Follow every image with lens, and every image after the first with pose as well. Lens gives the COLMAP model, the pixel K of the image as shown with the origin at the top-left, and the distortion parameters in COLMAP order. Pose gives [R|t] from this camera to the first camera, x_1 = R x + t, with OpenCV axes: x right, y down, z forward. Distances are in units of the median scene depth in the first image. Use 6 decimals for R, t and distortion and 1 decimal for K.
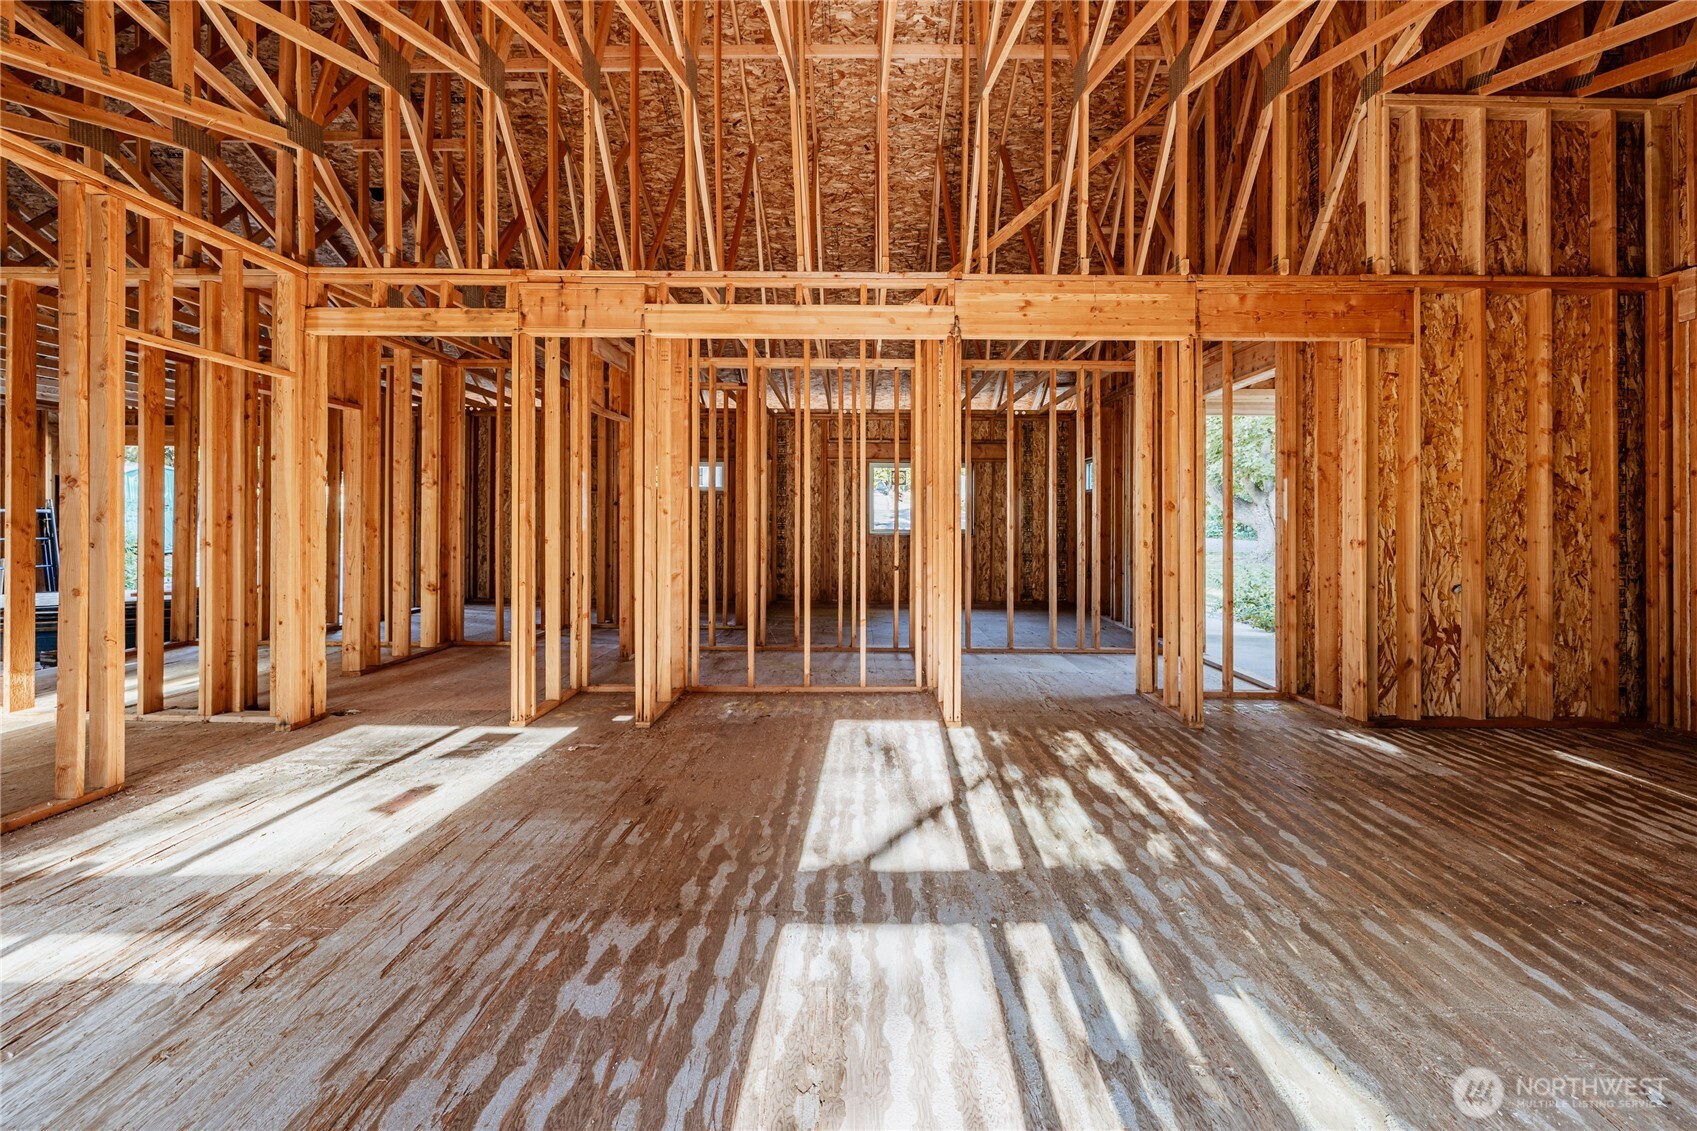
lens RADIAL K [[759.6, 0, 848.1], [0, 759.6, 479.4], [0, 0, 1]] dist [-0.001652, -0.000082]
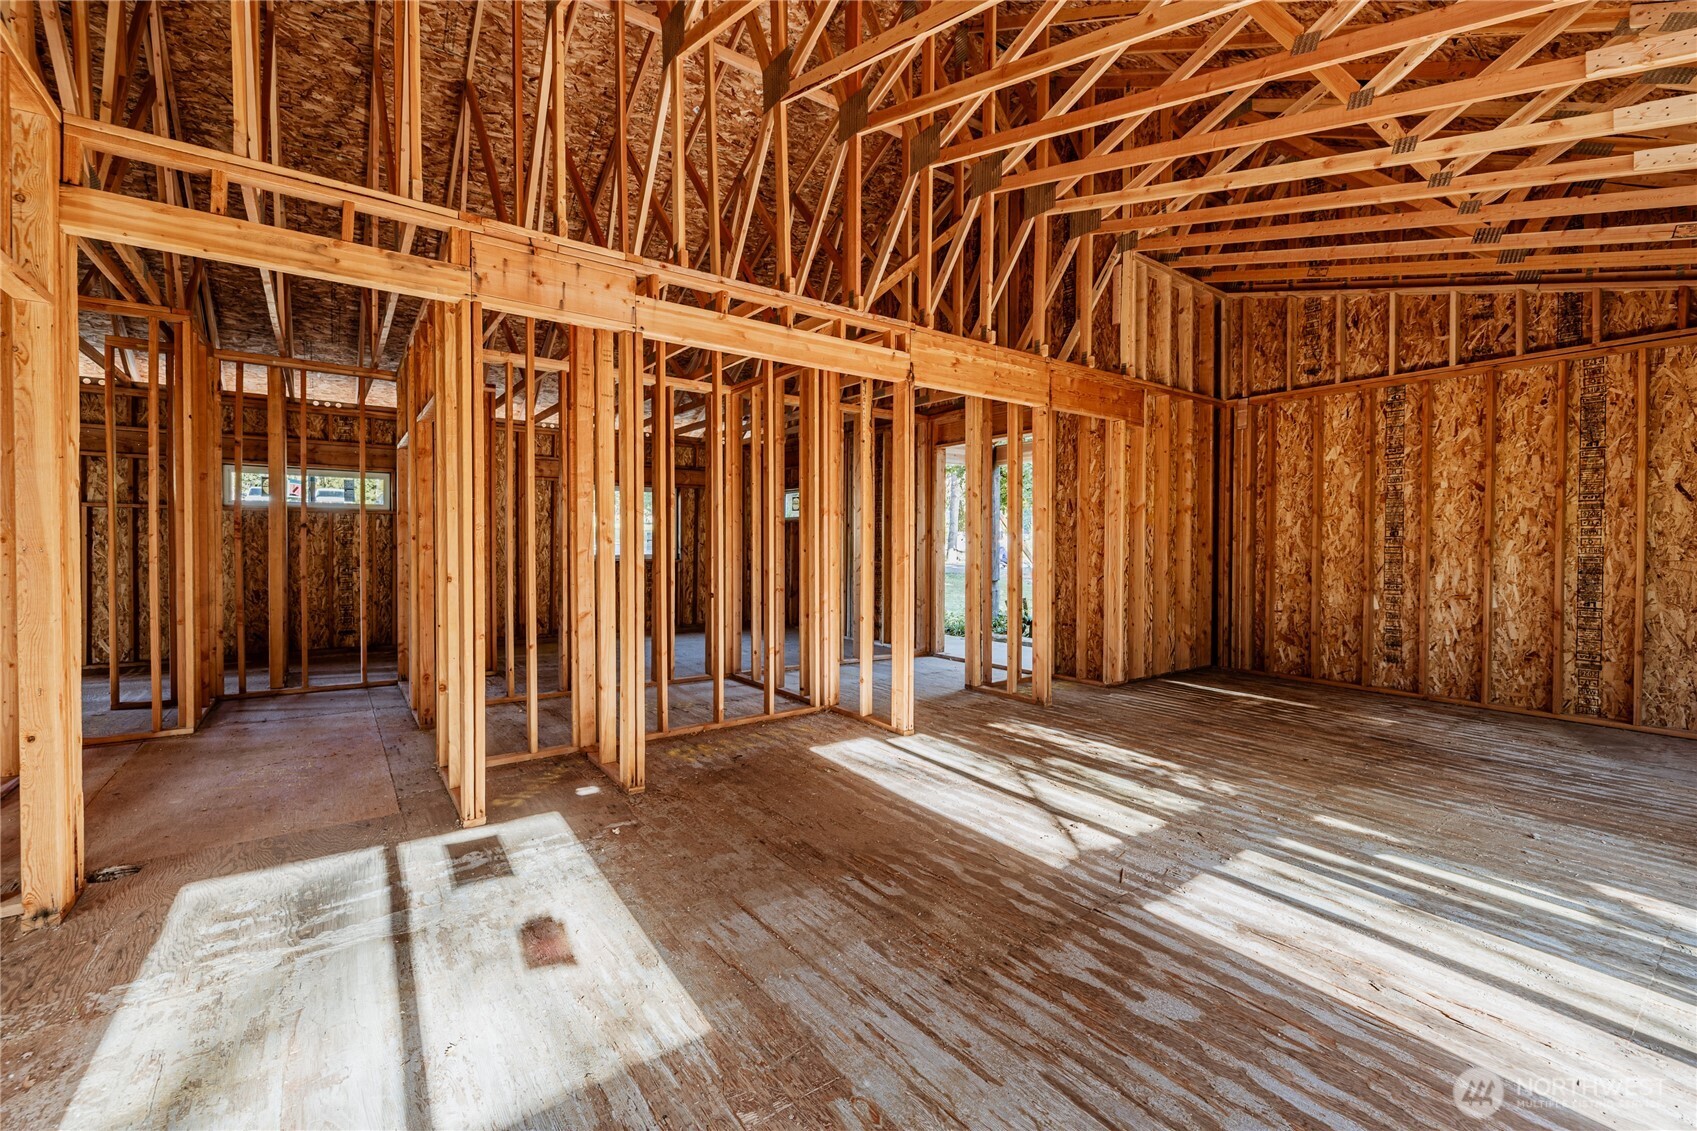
lens RADIAL K [[733.6, 0, 847.5], [0, 733.6, 519.7], [0, 0, 1]] dist [-0.000797, 0.000463]
pose [[0.799600, 0.016935, 0.600294, -0.848899], [-0.030922, 0.999437, 0.012994, 0.000715], [-0.599737, -0.028953, 0.799674, 0.299984]]
